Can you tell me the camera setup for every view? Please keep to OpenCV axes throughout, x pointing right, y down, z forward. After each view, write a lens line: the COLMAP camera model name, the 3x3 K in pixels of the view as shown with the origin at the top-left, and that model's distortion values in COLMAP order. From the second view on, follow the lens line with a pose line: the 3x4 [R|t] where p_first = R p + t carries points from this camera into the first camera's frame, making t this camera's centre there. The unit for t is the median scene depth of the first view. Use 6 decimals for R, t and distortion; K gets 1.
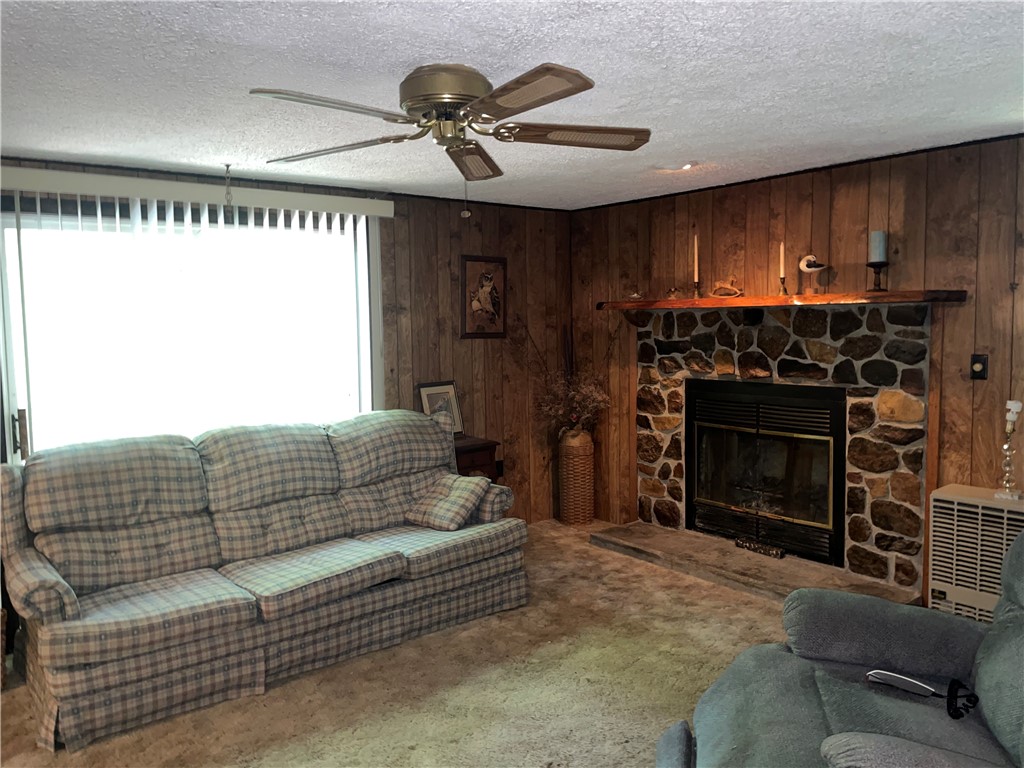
lens RADIAL K [[773.8, 0, 512.0], [0, 773.8, 384.0], [0, 0, 1]] dist [-0.005551, -0.004405]
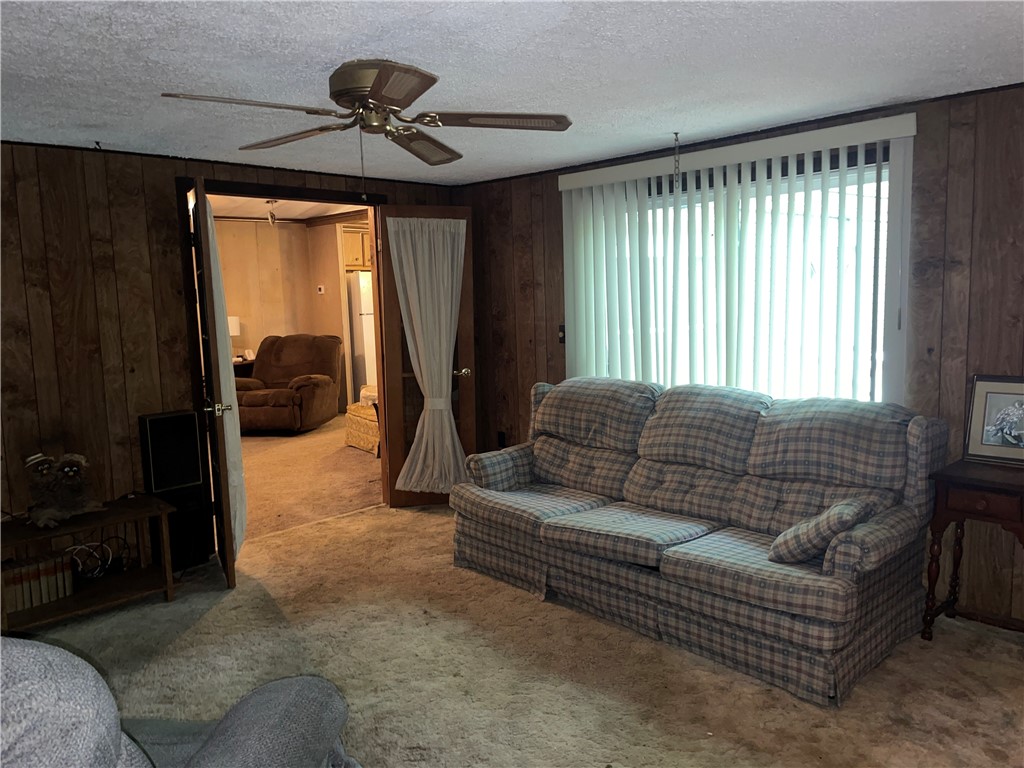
lens RADIAL K [[779.0, 0, 511.6], [0, 779.0, 375.3], [0, 0, 1]] dist [0.085725, -0.001690]
pose [[0.067243, 0.131843, -0.988987, 0.720807], [-0.057907, 0.990076, 0.128051, -0.086965], [0.996055, 0.048659, 0.074210, 0.728343]]
